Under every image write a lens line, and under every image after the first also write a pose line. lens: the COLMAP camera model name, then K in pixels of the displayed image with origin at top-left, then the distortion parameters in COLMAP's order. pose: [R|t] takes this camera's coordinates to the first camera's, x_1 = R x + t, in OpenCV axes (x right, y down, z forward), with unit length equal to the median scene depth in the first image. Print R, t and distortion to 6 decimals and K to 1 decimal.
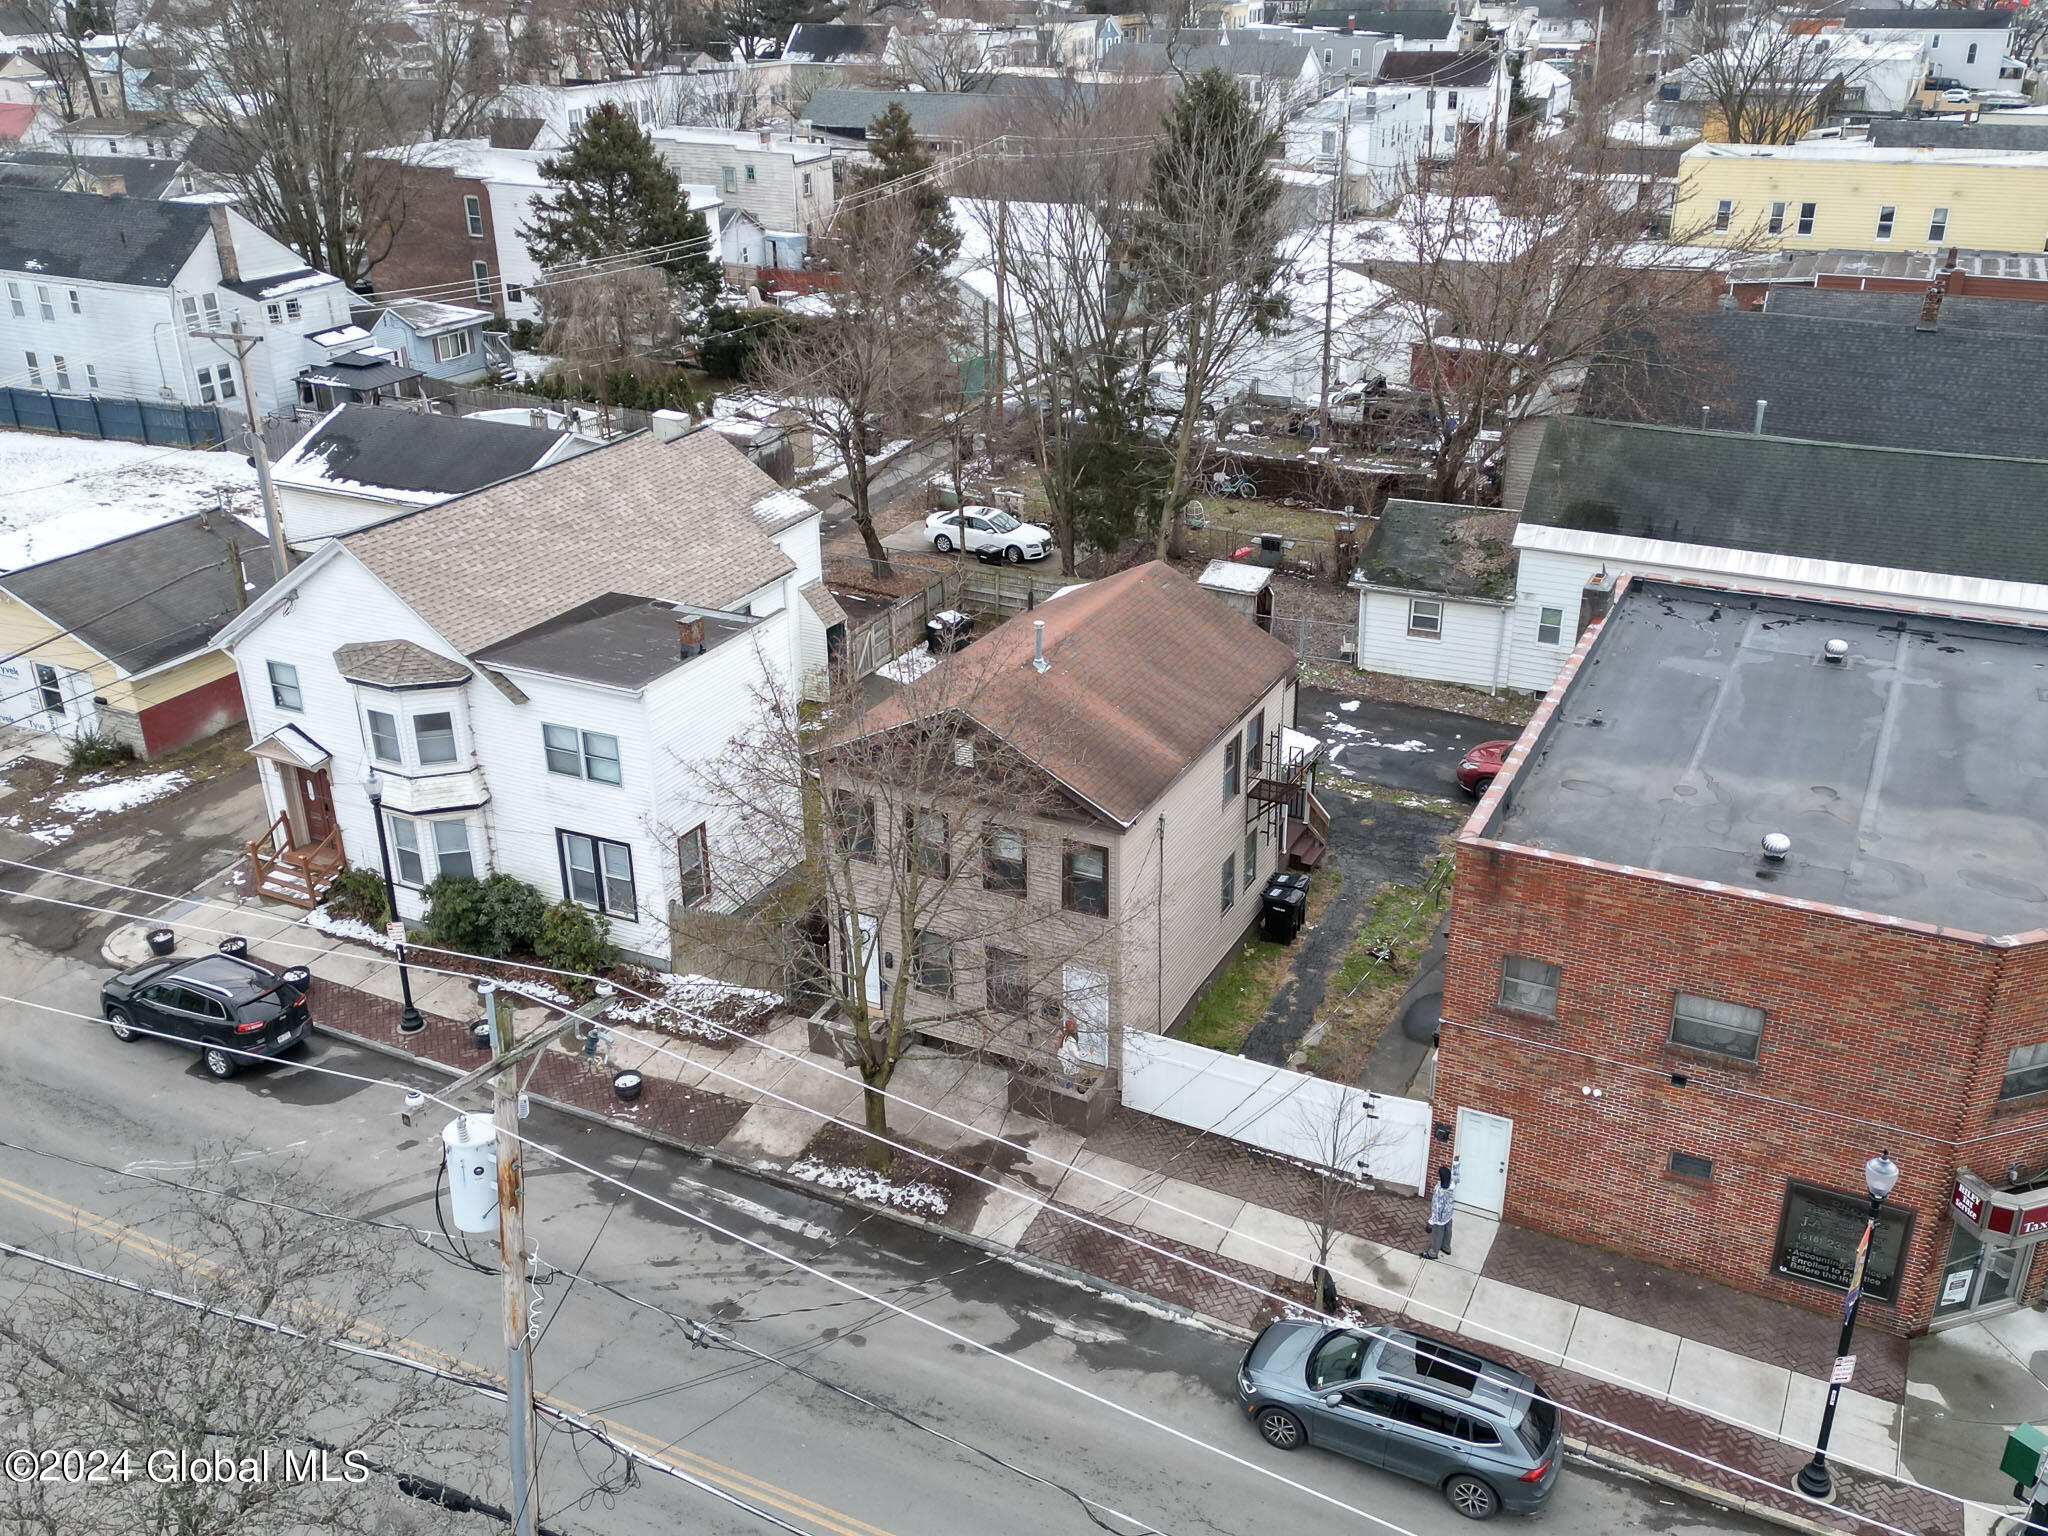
lens RADIAL K [[1809.7, 0, 1024.0], [0, 1809.7, 768.0], [0, 0, 1]] dist [0.050248, -0.004067]
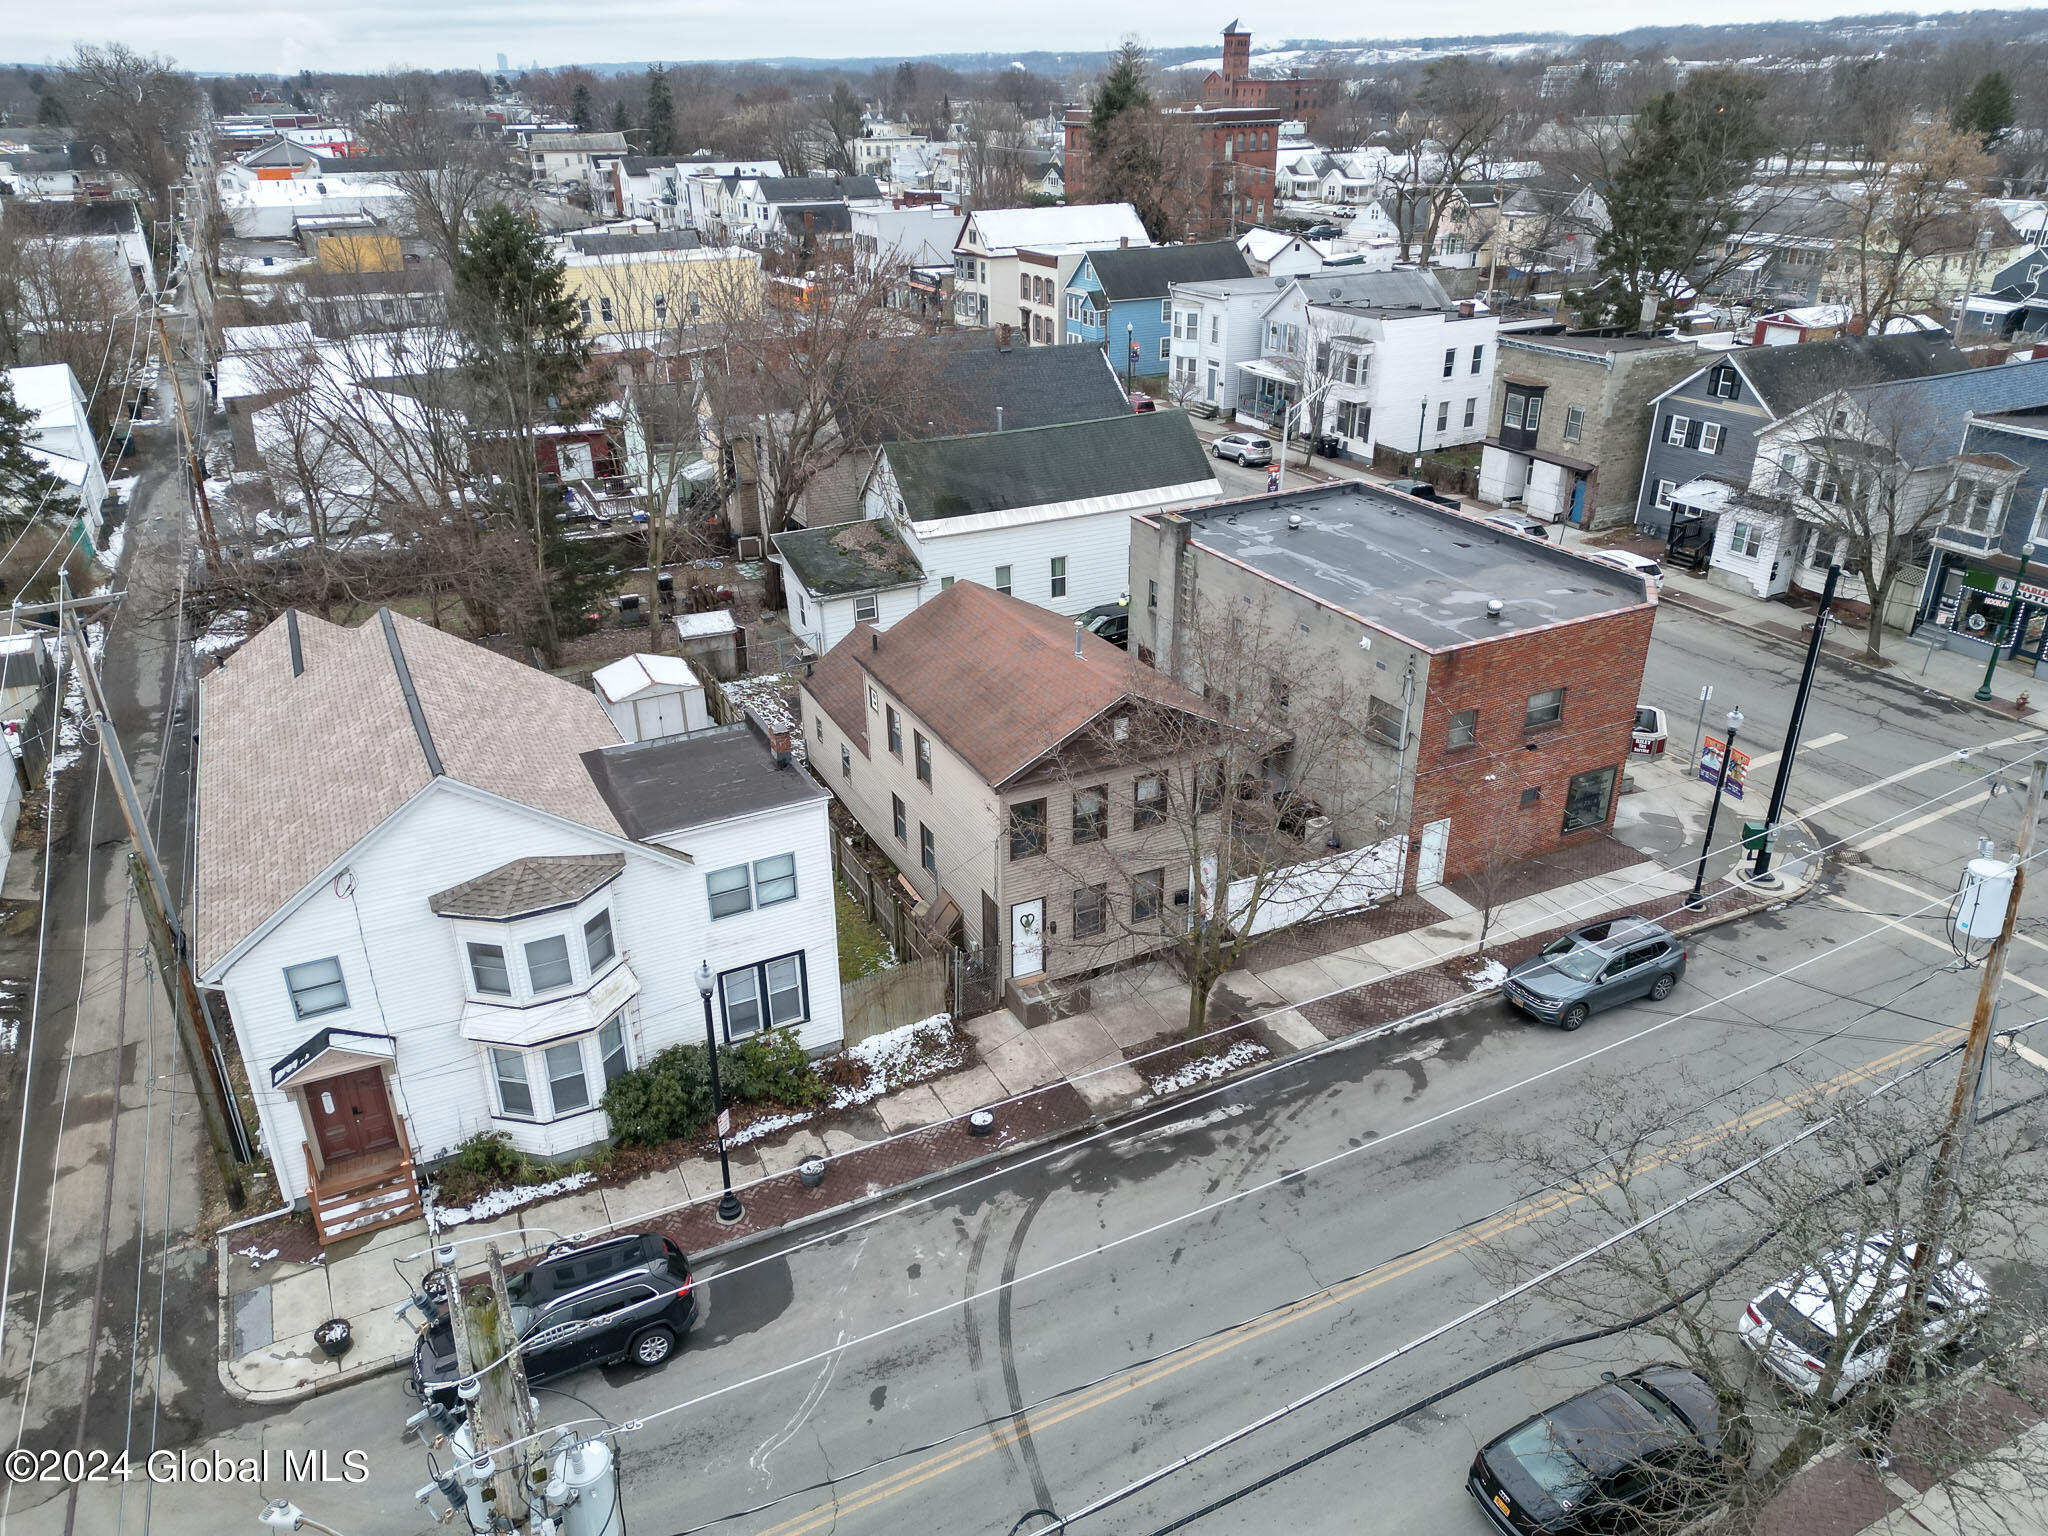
lens RADIAL K [[1422.5, 0, 1024.0], [0, 1422.5, 768.0], [0, 0, 1]] dist [0.080052, -0.073274]
pose [[0.604727, -0.342200, 0.719169, -0.702095], [0.338515, 0.927800, 0.156826, -0.142689], [-0.720911, 0.148612, 0.676906, 0.333856]]
